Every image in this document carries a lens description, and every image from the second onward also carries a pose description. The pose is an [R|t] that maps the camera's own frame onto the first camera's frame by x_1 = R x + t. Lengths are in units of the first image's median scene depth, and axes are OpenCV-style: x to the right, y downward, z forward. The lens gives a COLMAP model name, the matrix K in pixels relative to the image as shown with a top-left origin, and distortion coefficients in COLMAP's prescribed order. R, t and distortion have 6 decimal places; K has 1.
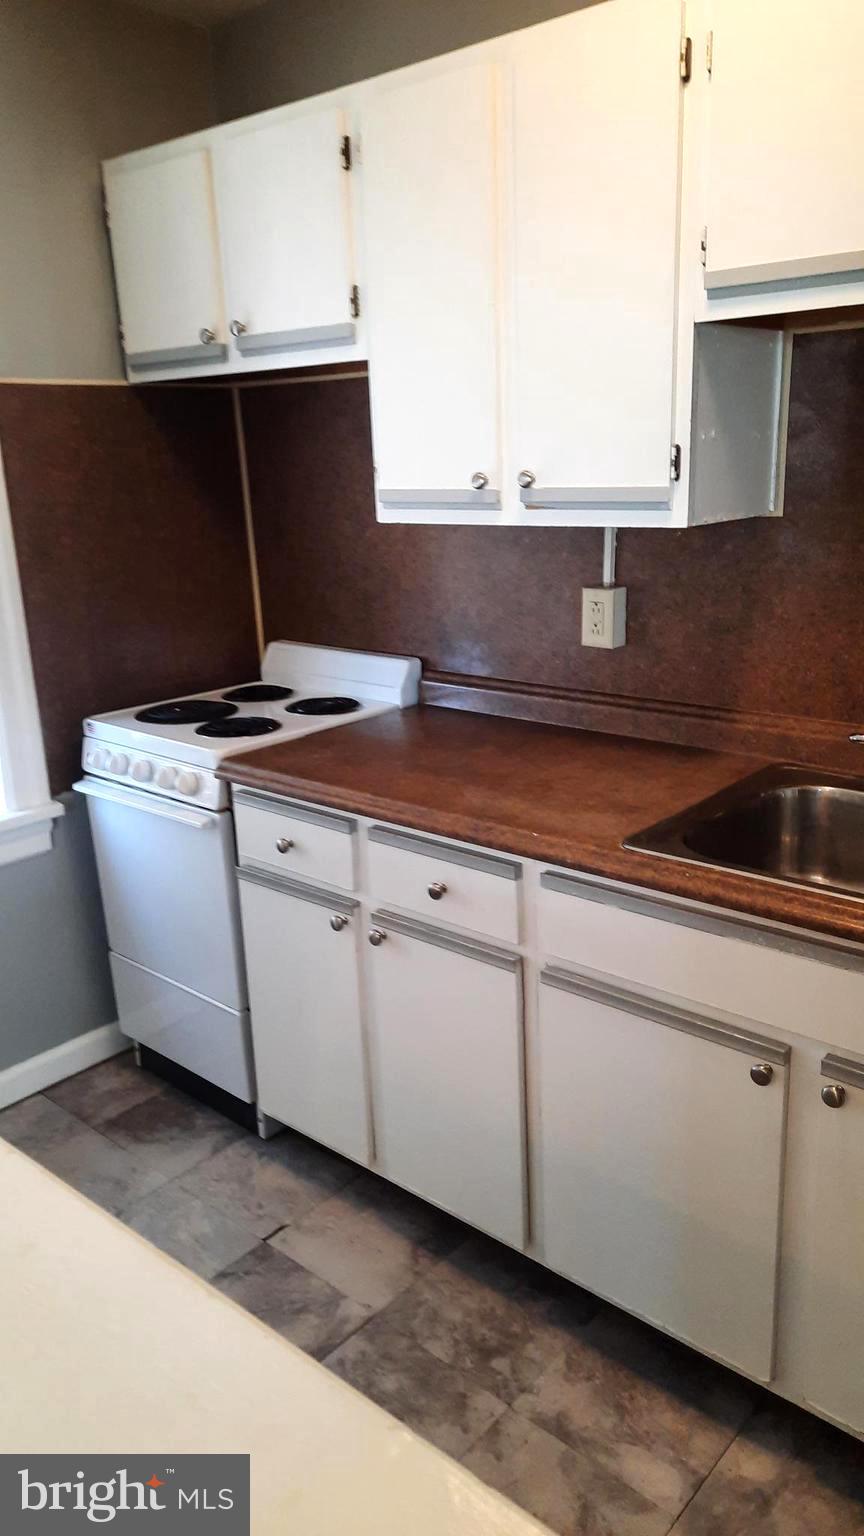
lens RADIAL K [[1135.6, 0, 423.4], [0, 1135.6, 758.2], [0, 0, 1]] dist [0.044580, 0.000982]
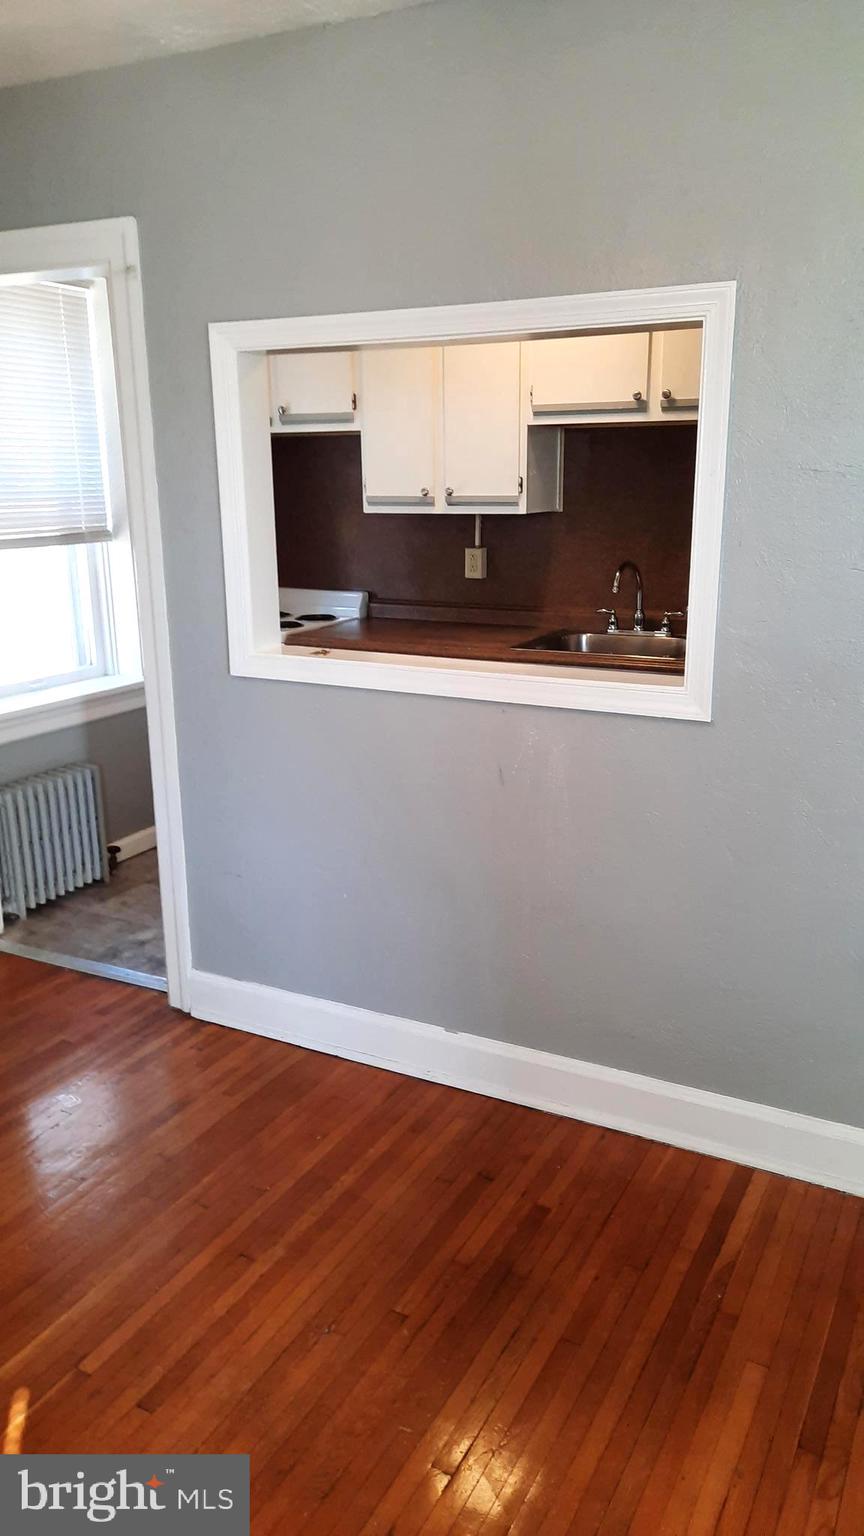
lens RADIAL K [[1135.6, 0, 438.1], [0, 1135.6, 756.7], [0, 0, 1]] dist [0.044580, 0.000982]
pose [[0.971226, -0.037460, 0.235196, -0.411788], [0.042285, 0.998985, -0.015503, 0.258596], [-0.234377, 0.025002, 0.971824, -0.961441]]
